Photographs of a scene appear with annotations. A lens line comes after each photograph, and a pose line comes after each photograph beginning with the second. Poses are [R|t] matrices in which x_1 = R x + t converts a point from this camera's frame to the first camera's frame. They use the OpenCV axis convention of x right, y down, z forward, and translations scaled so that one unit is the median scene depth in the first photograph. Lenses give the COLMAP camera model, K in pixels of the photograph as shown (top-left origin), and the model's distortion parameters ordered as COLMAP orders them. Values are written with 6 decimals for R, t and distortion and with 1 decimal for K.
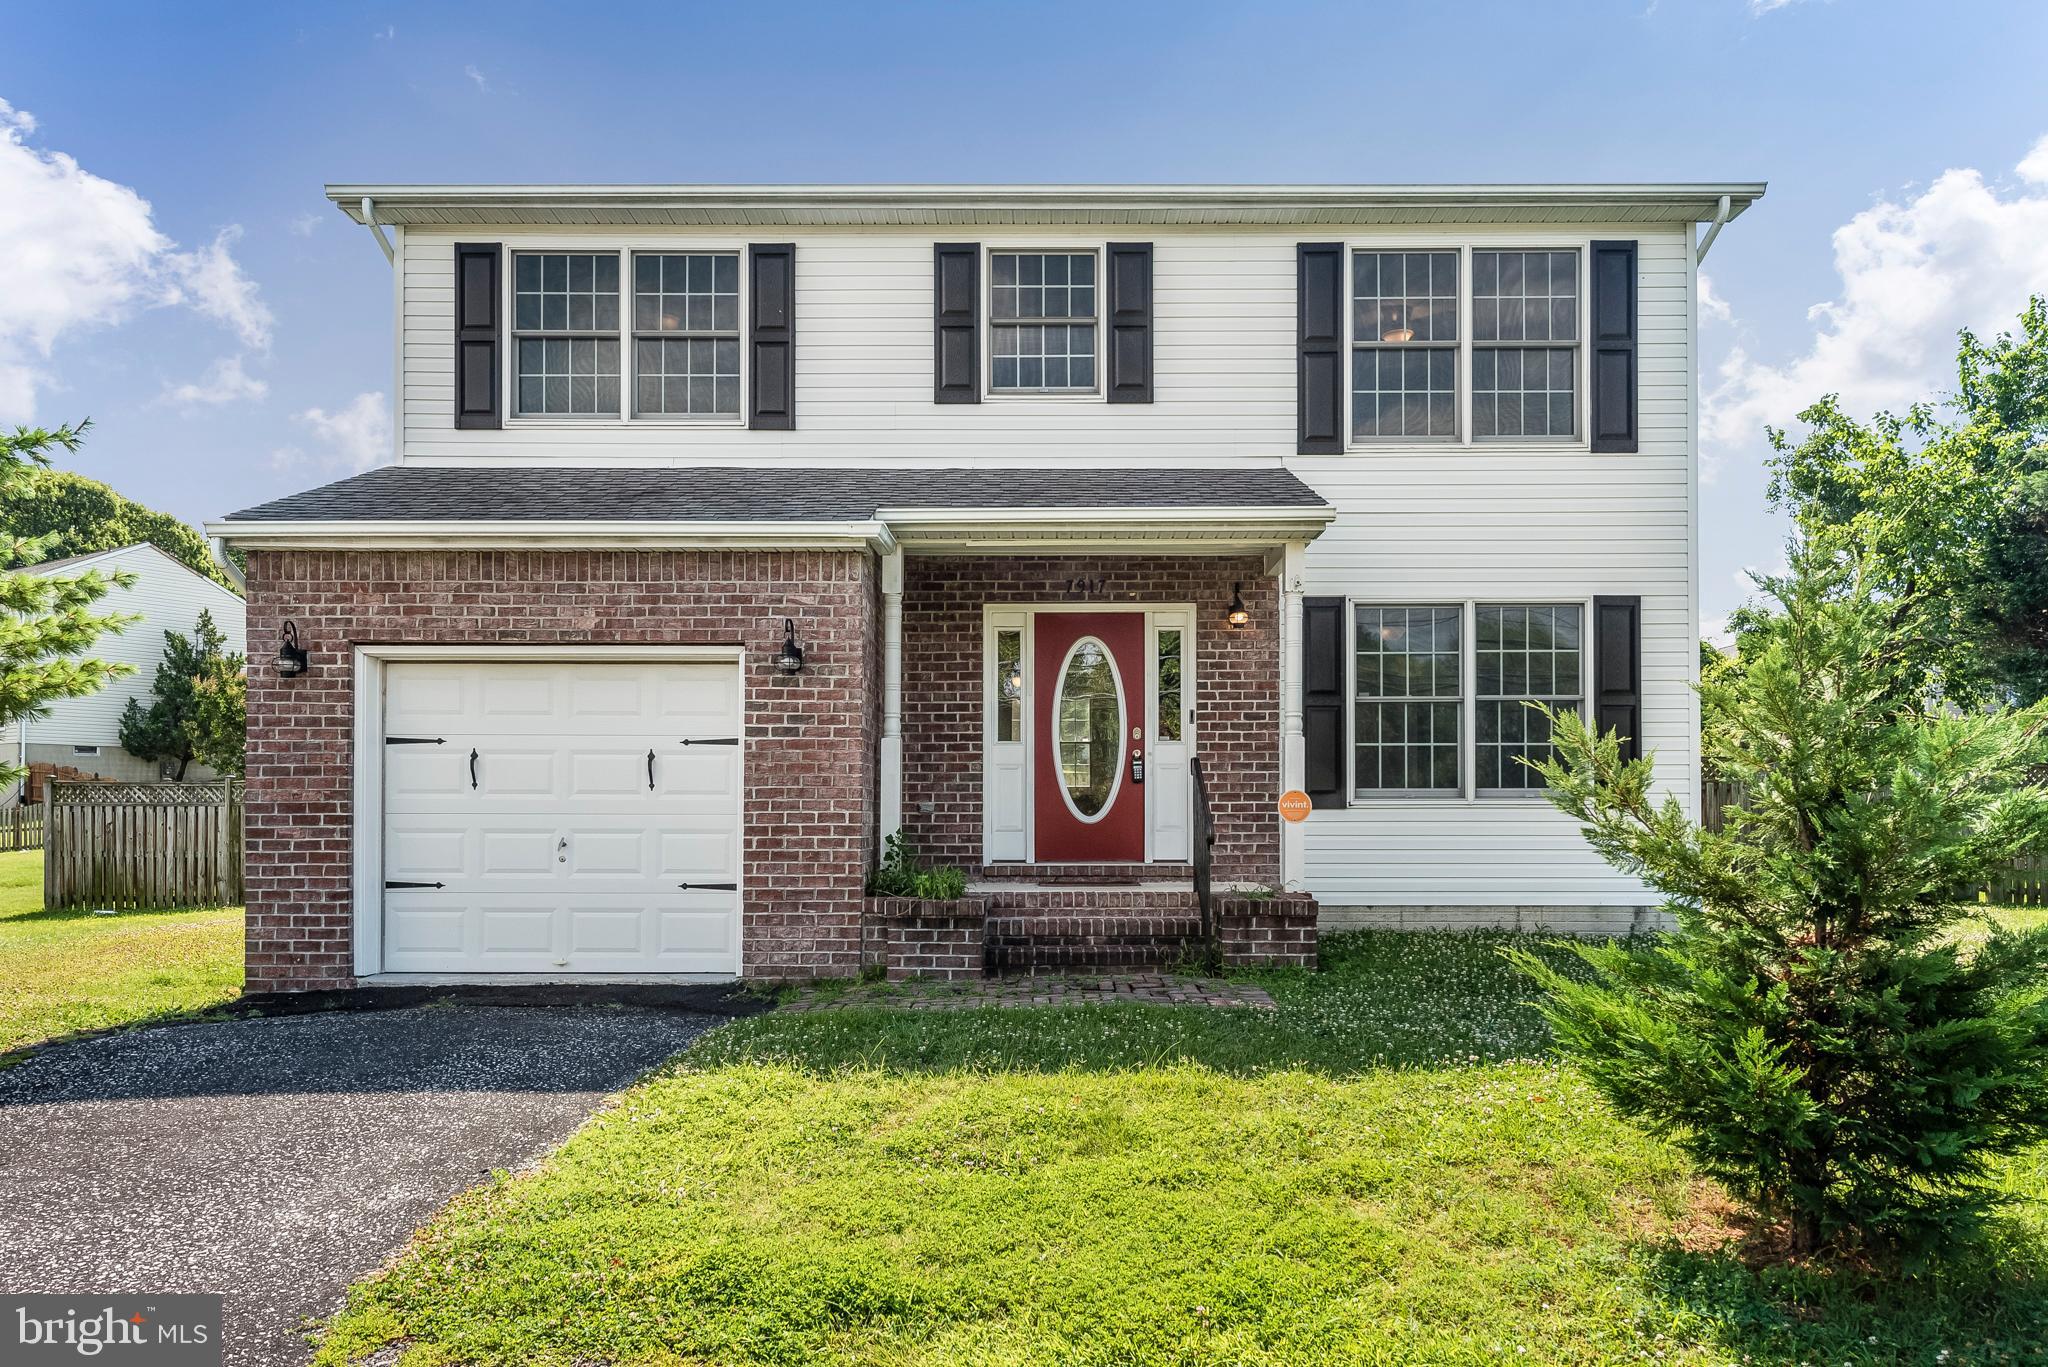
lens RADIAL K [[1628.8, 0, 1024.8], [0, 1628.8, 790.9], [0, 0, 1]] dist [0.008930, 0.000395]
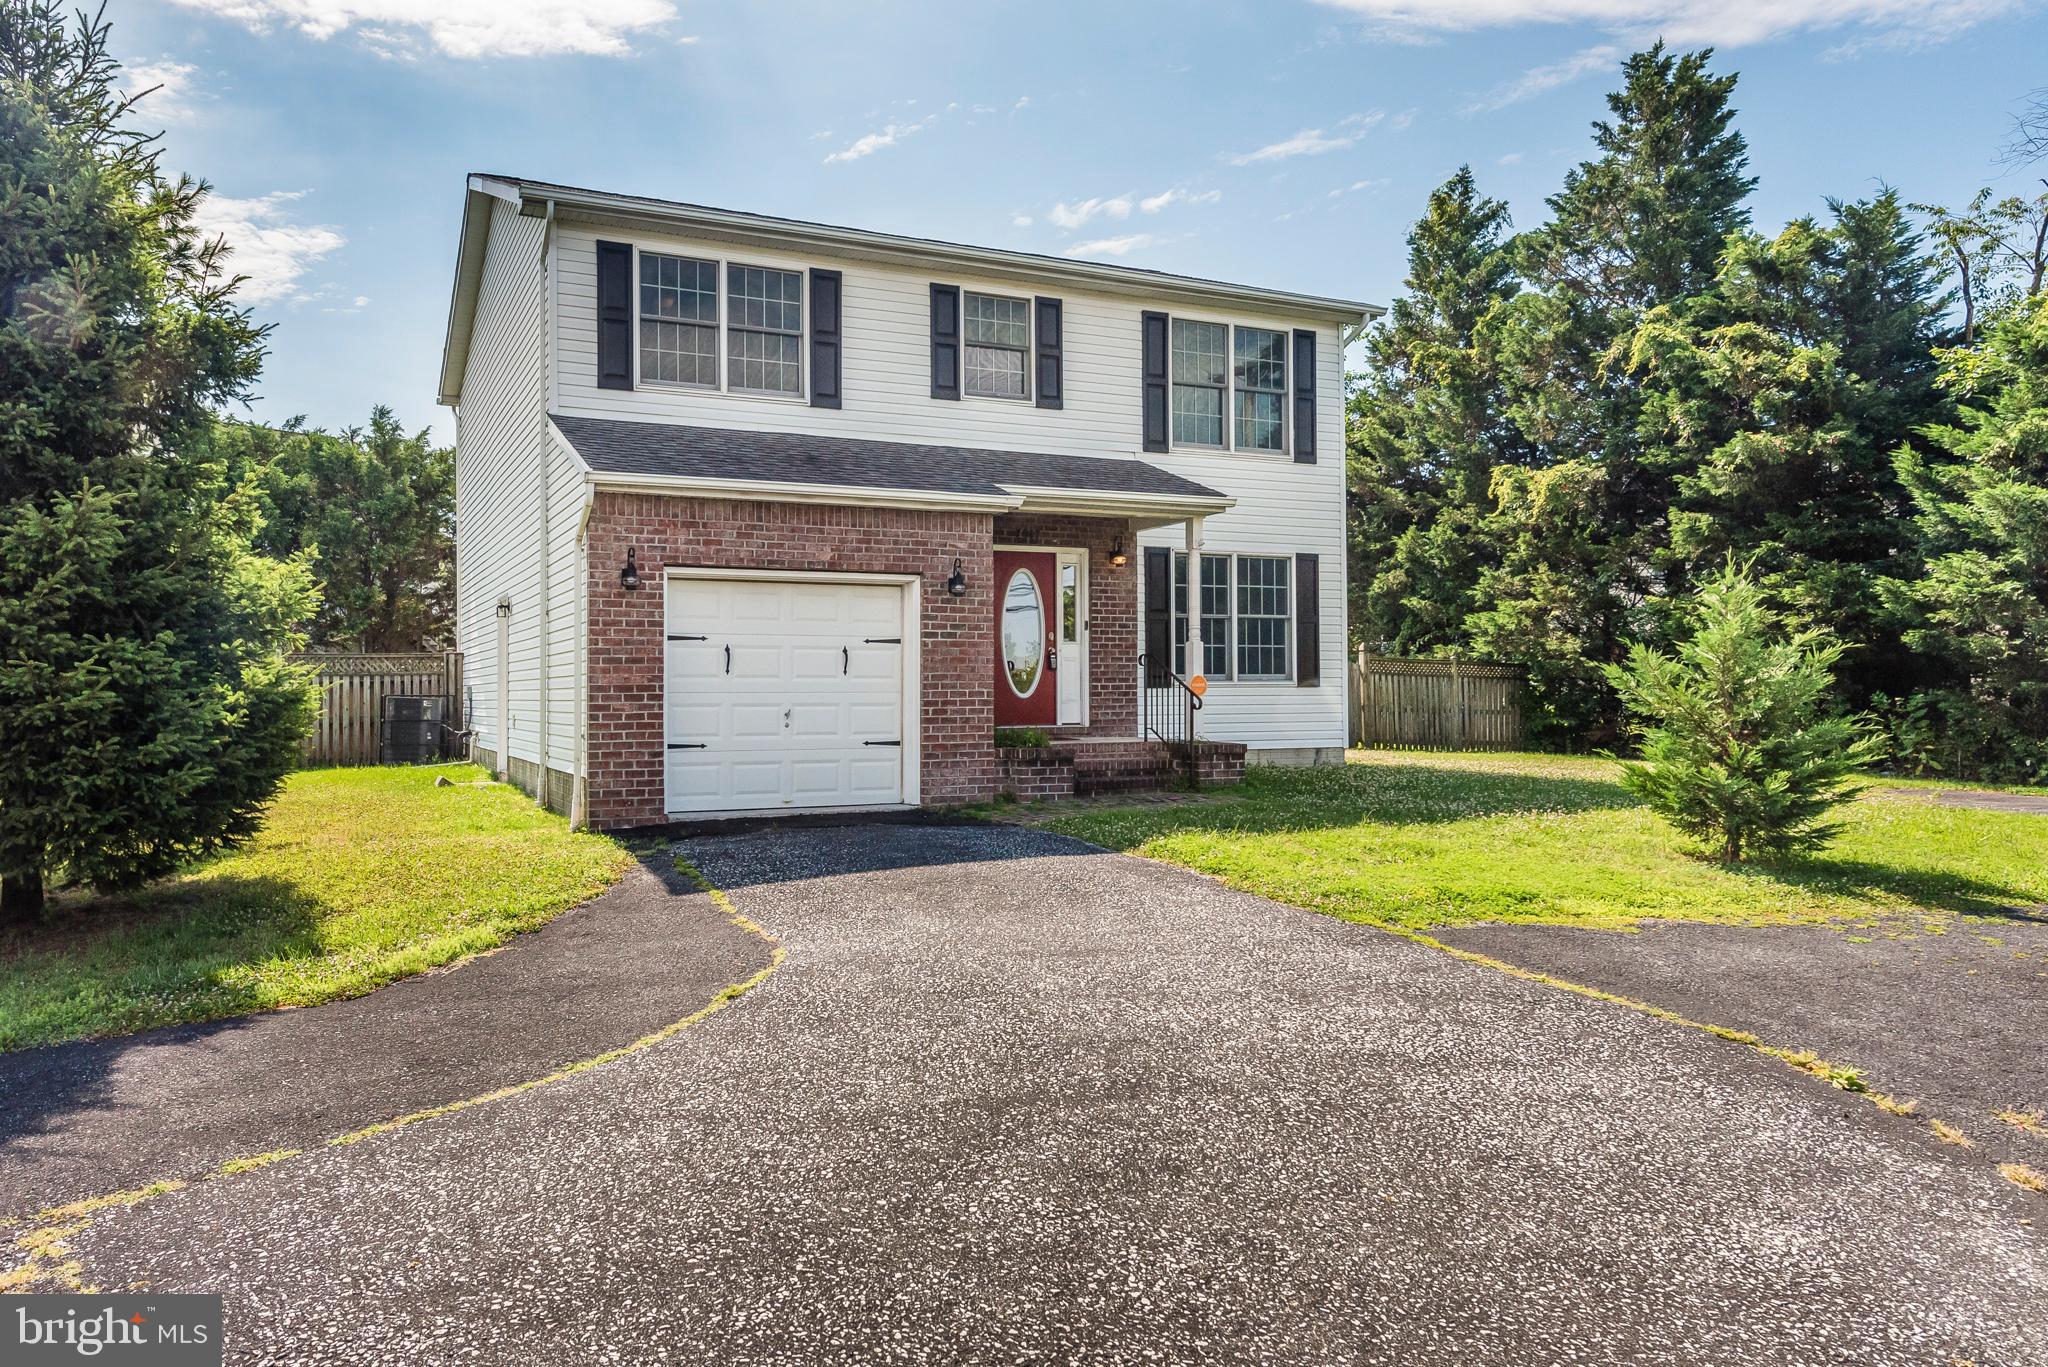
lens RADIAL K [[1677.9, 0, 956.9], [0, 1677.9, 685.9], [0, 0, 1]] dist [0.002929, 0.000472]
pose [[0.873750, -0.002112, 0.486371, -0.824576], [-0.001264, 0.999977, 0.006612, -0.000881], [-0.486374, -0.006392, 0.873727, -0.299325]]
